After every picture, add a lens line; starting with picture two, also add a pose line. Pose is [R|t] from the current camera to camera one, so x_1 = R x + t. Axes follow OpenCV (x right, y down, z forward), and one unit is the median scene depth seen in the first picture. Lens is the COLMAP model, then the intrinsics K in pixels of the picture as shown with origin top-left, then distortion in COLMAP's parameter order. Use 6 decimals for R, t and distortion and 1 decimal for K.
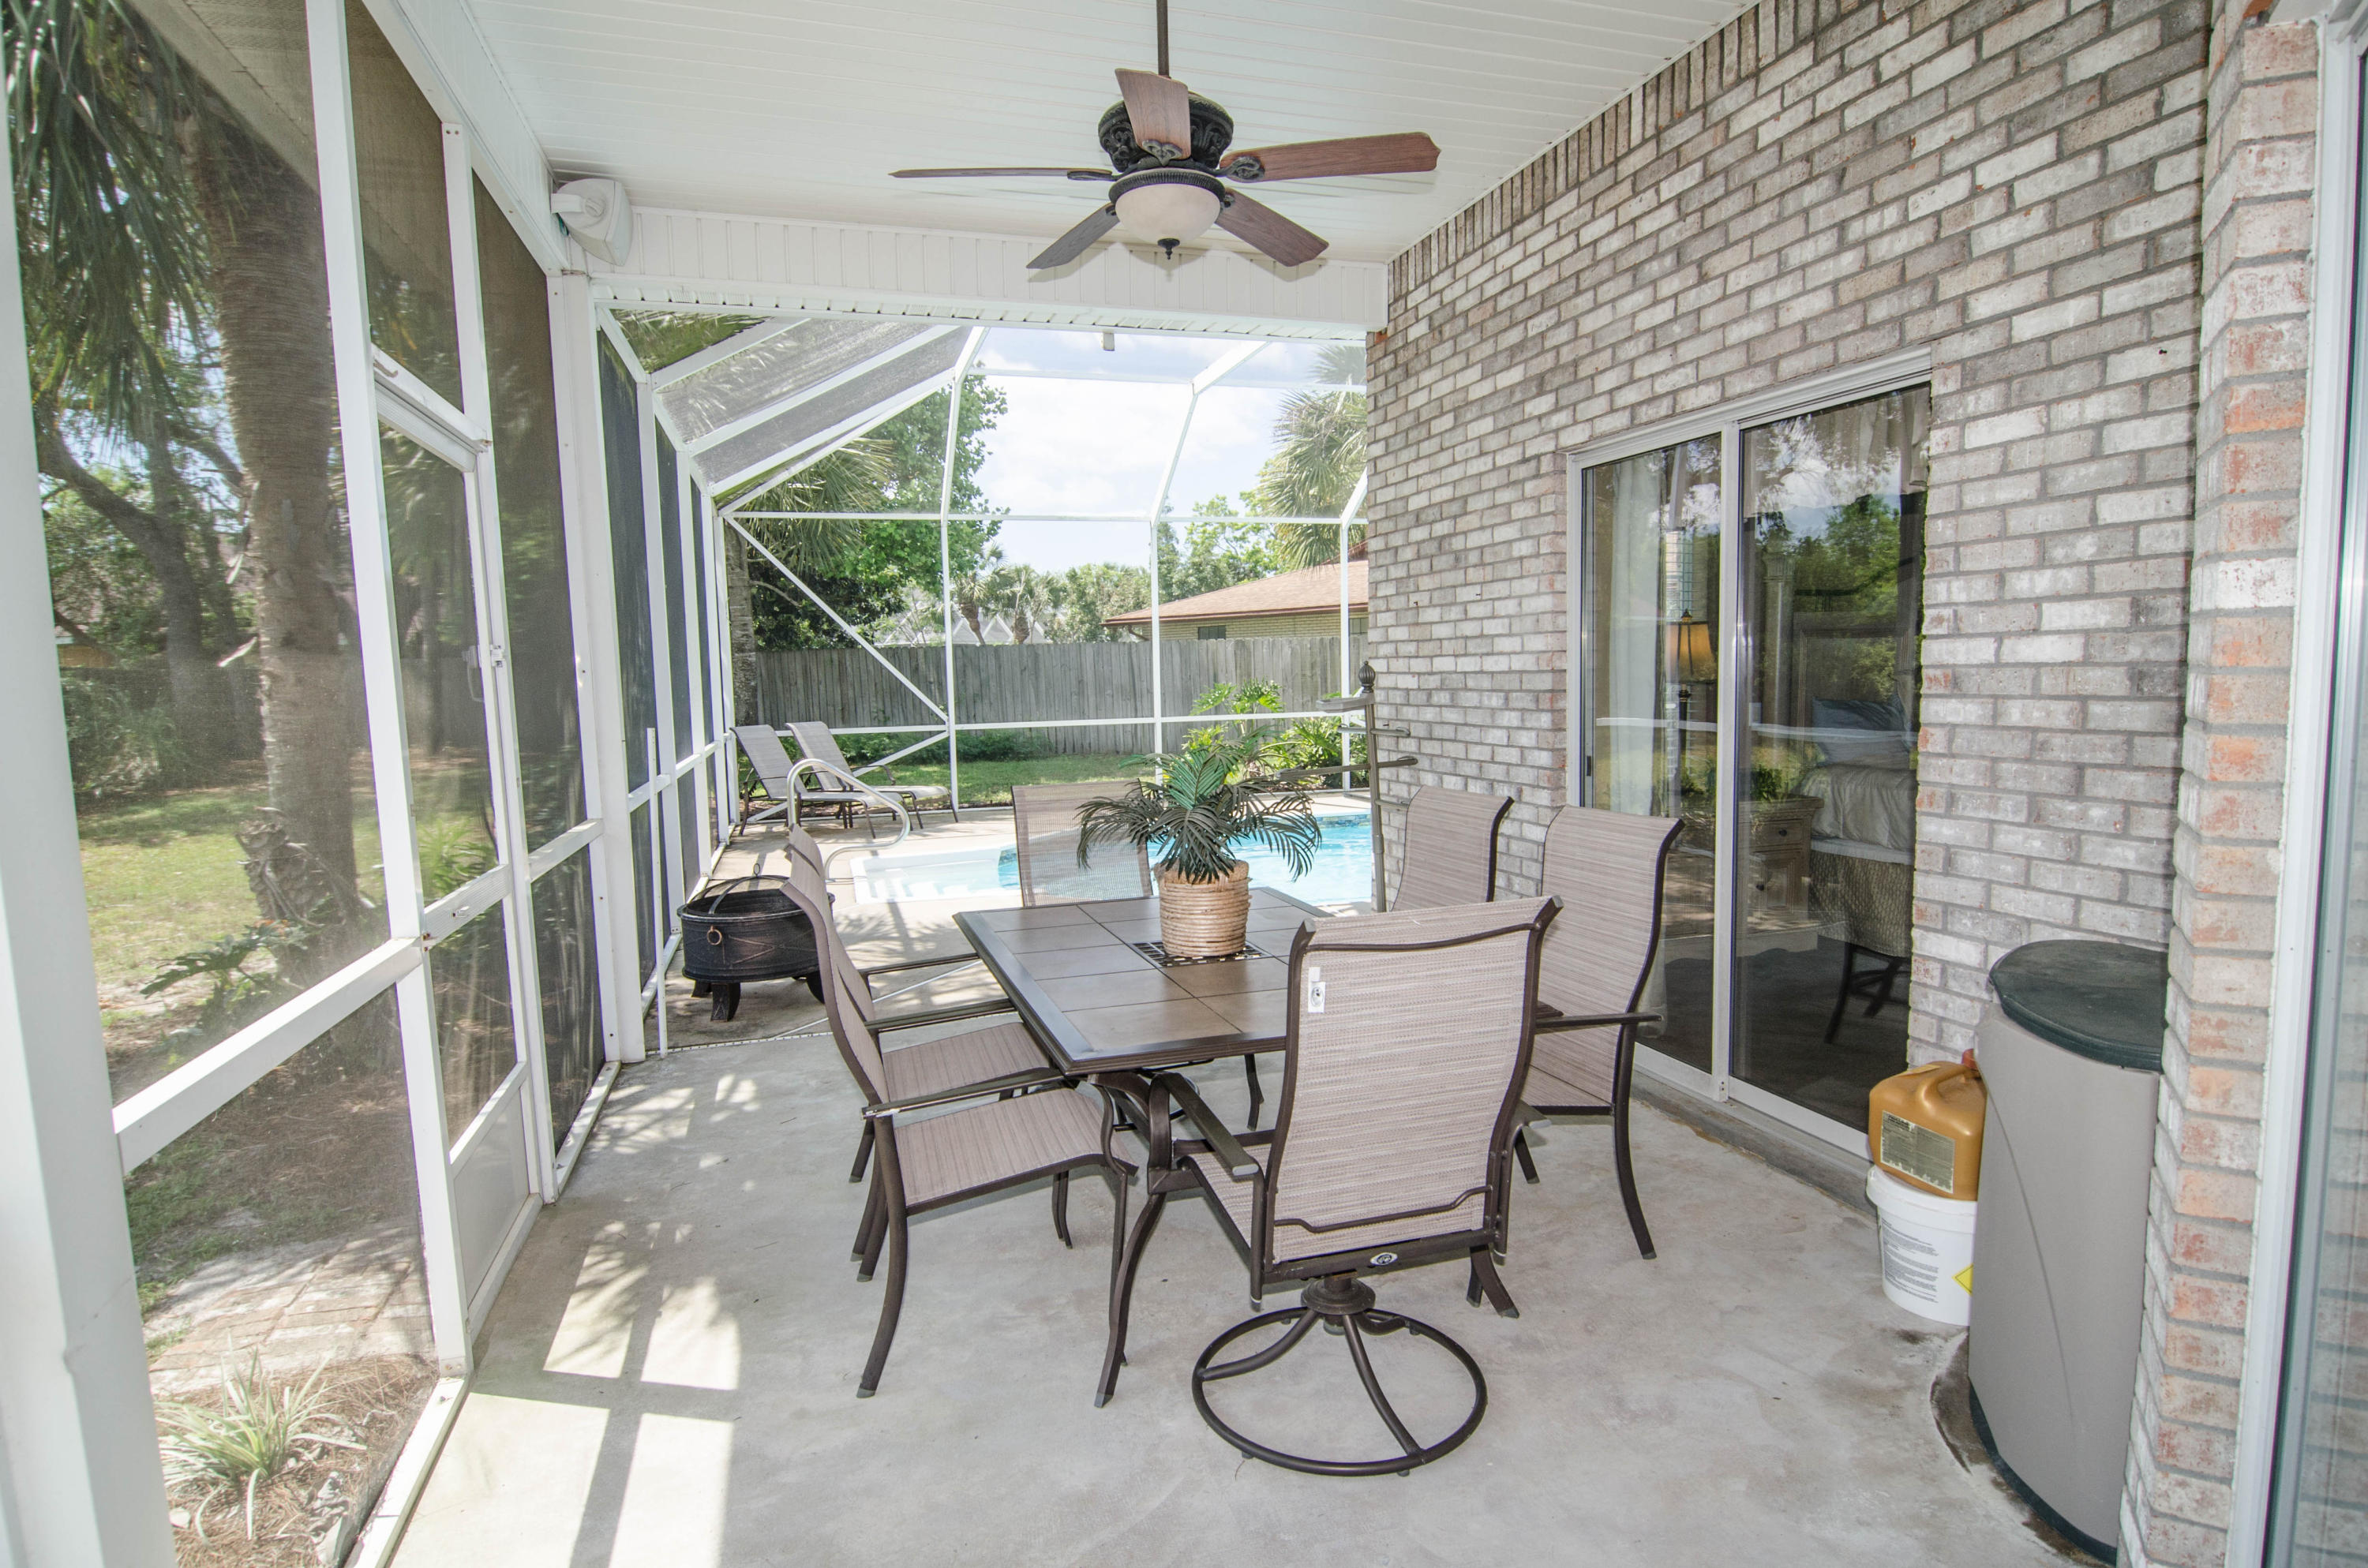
lens RADIAL K [[1267.9, 0, 1194.9], [0, 1267.9, 788.5], [0, 0, 1]] dist [-0.012259, -0.007186]
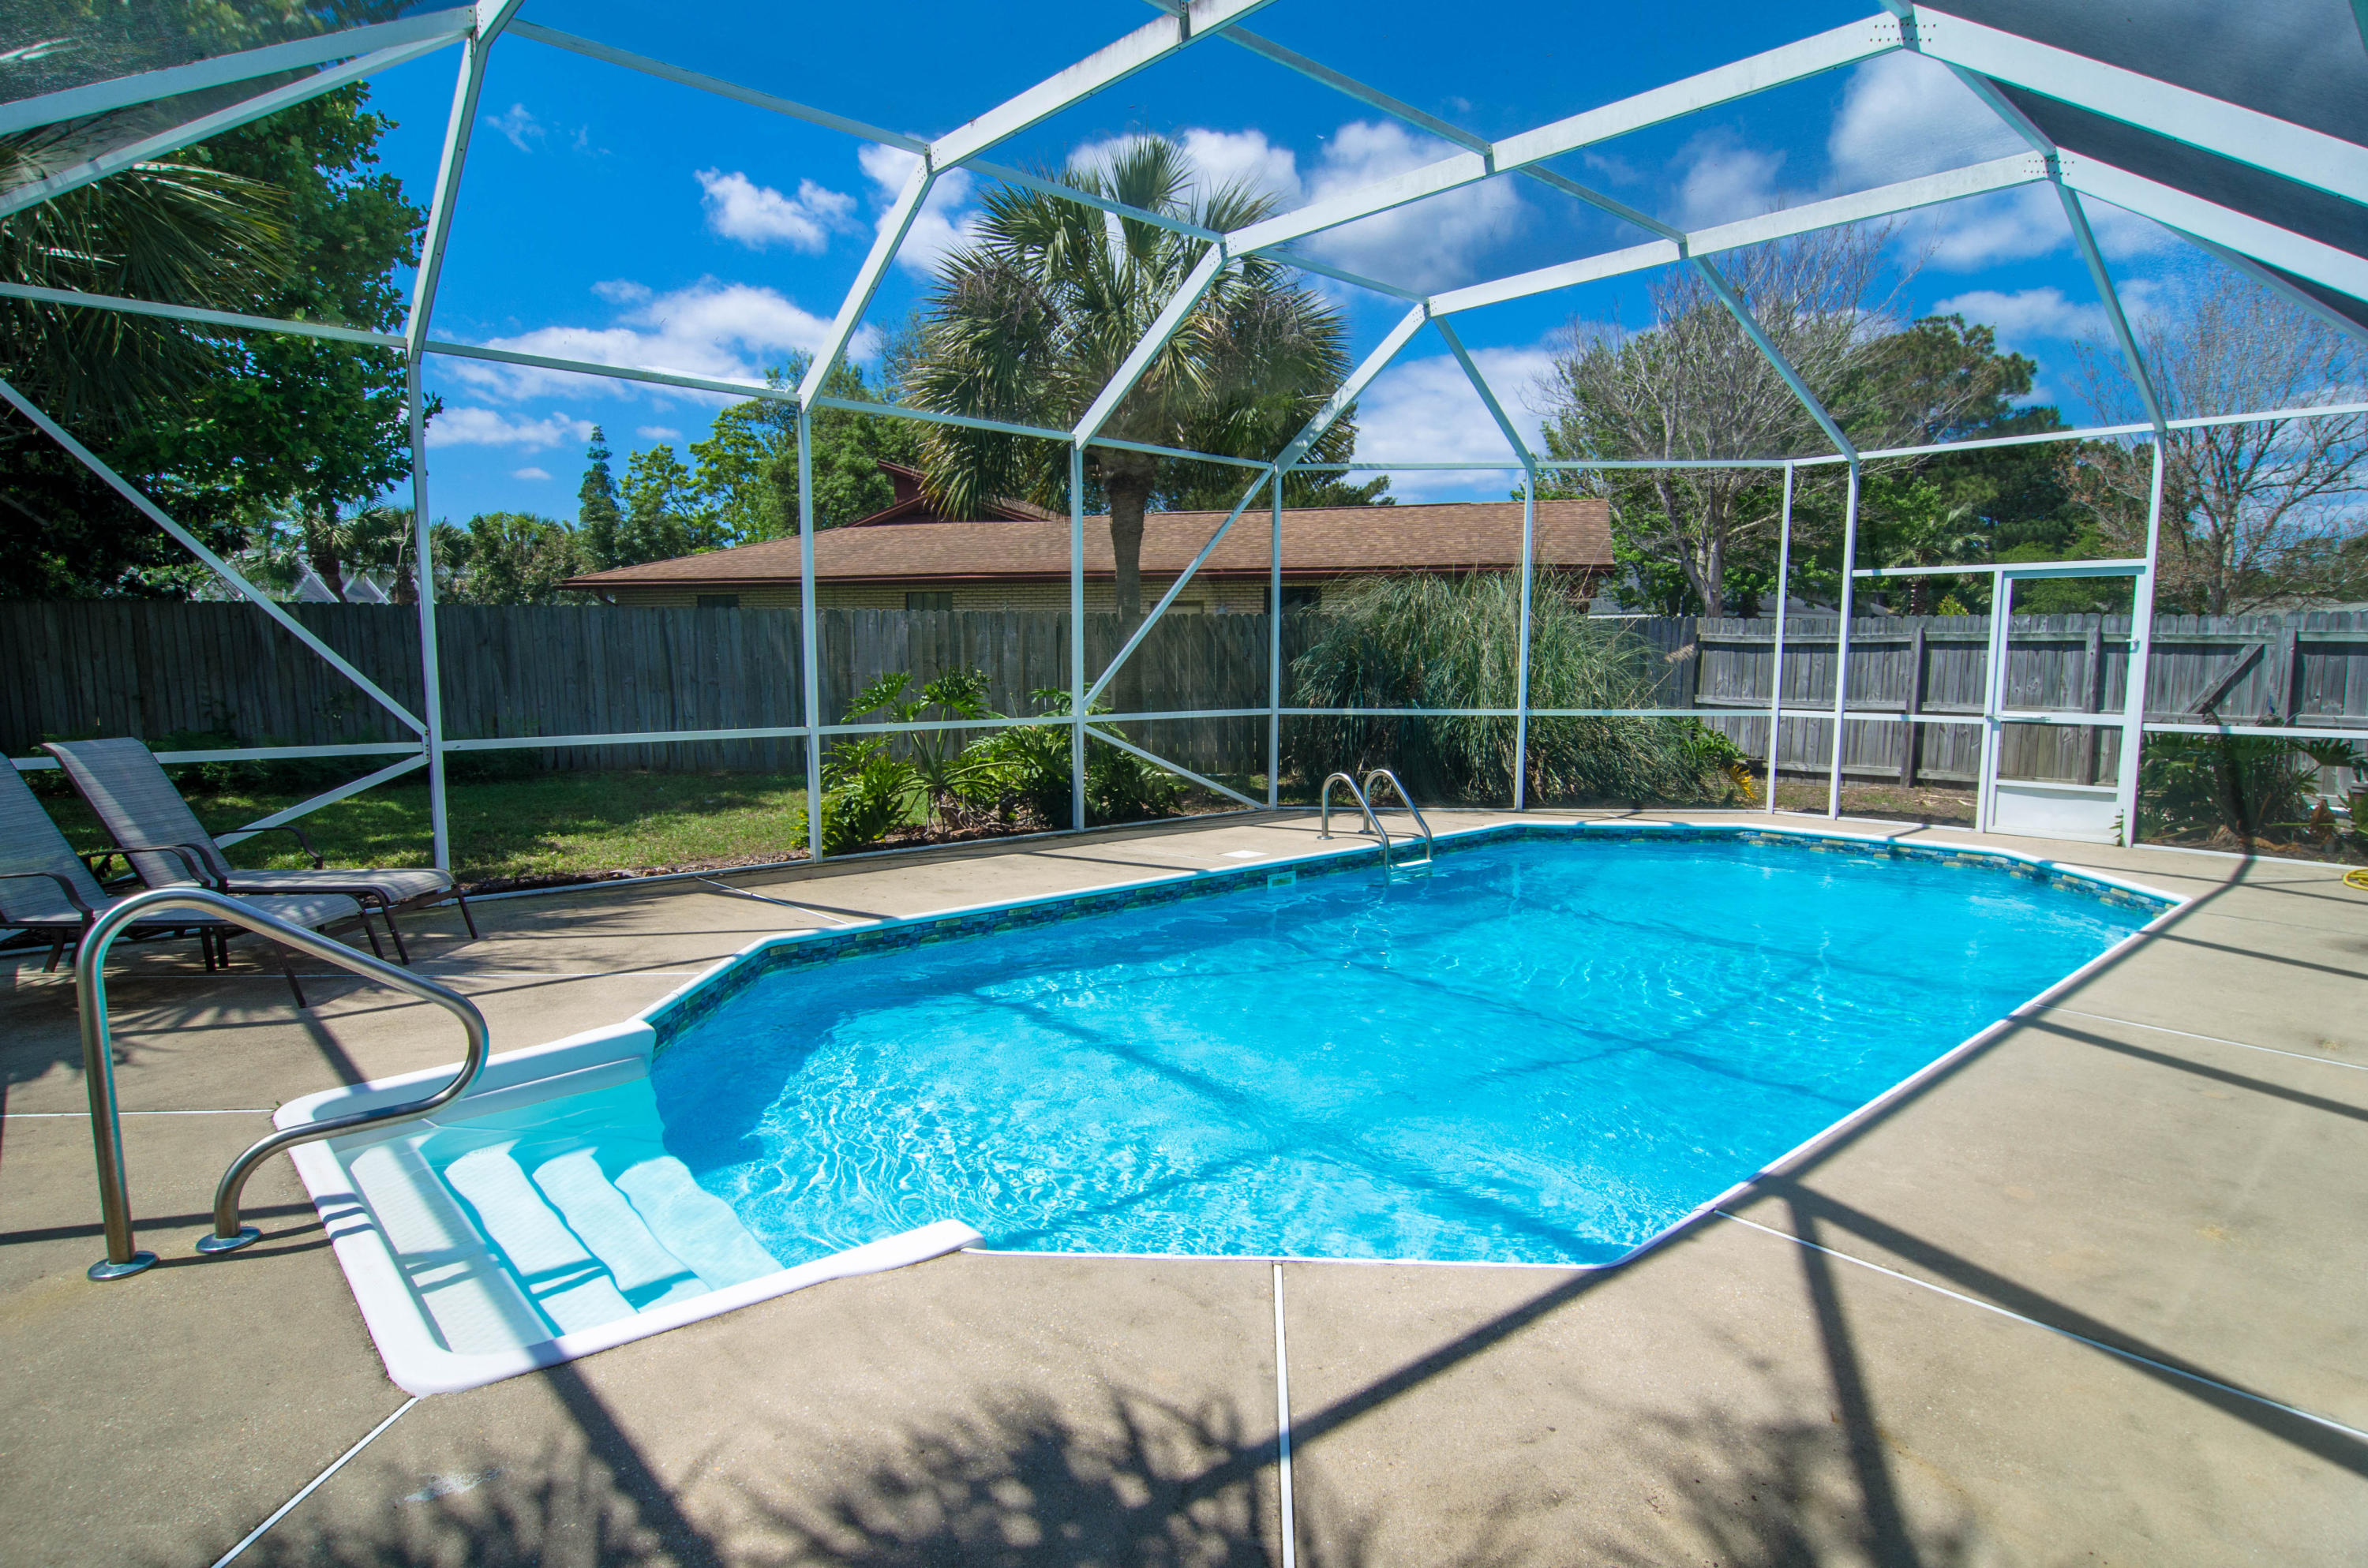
lens RADIAL K [[1267.9, 0, 1196.1], [0, 1267.9, 795.4], [0, 0, 1]] dist [-0.012259, -0.007186]
pose [[0.902527, -0.018770, 0.430225, -0.034850], [0.013069, 0.999783, 0.016204, -0.008312], [-0.430436, -0.009002, 0.902576, 0.102432]]
